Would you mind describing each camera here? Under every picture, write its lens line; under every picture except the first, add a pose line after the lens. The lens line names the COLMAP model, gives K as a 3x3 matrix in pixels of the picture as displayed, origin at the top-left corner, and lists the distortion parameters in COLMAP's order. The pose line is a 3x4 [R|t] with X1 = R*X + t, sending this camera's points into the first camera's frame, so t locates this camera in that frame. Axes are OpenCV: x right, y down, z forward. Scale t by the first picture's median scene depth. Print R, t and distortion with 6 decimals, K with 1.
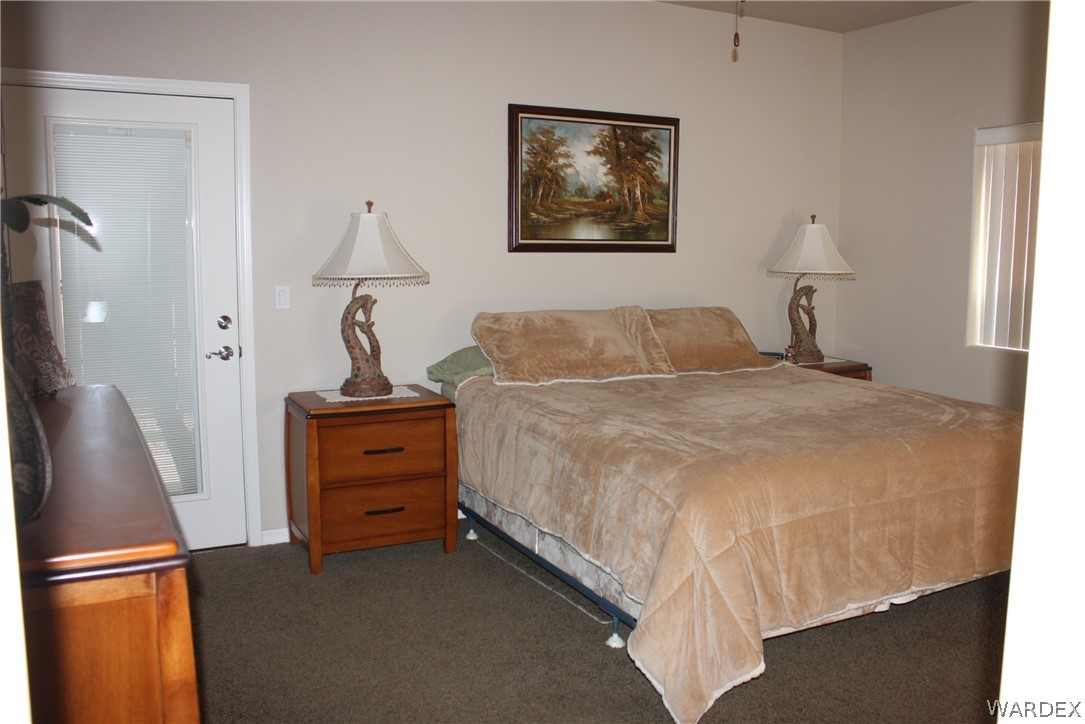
lens RADIAL K [[911.6, 0, 550.3], [0, 911.6, 351.6], [0, 0, 1]] dist [-0.161065, 0.145022]
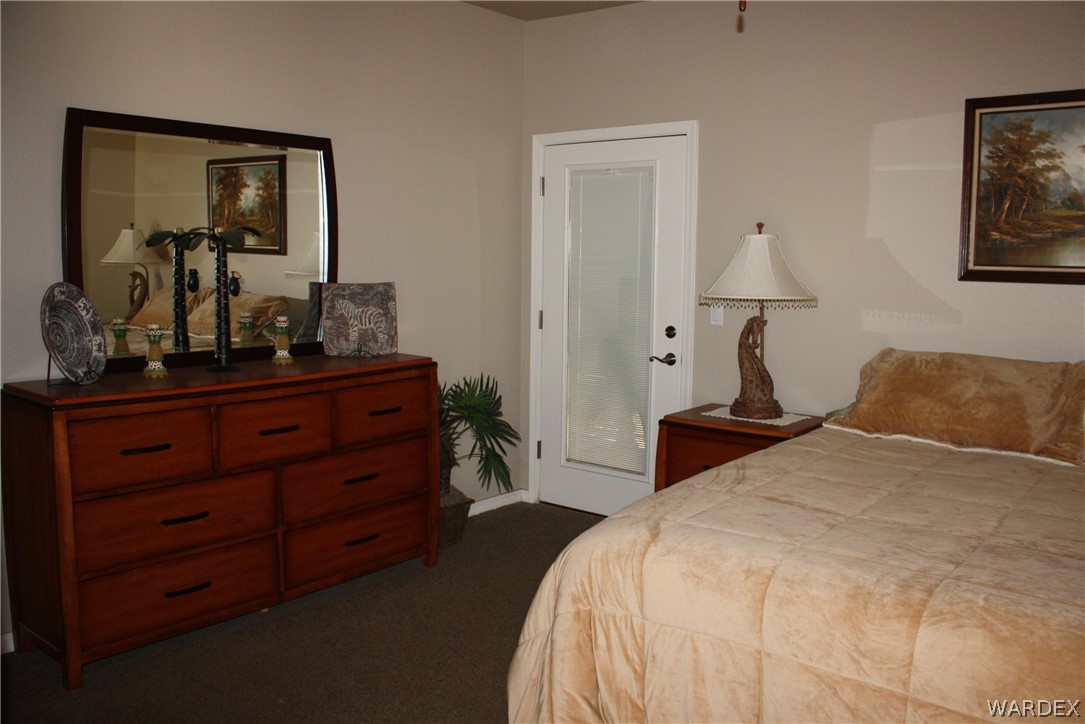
lens RADIAL K [[911.6, 0, 550.3], [0, 911.6, 351.6], [0, 0, 1]] dist [-0.161065, 0.145022]
pose [[0.385409, 0.093268, -0.918020, 0.550438], [-0.122208, 0.991274, 0.049405, -0.039940], [0.914617, 0.093148, 0.393444, 0.352416]]
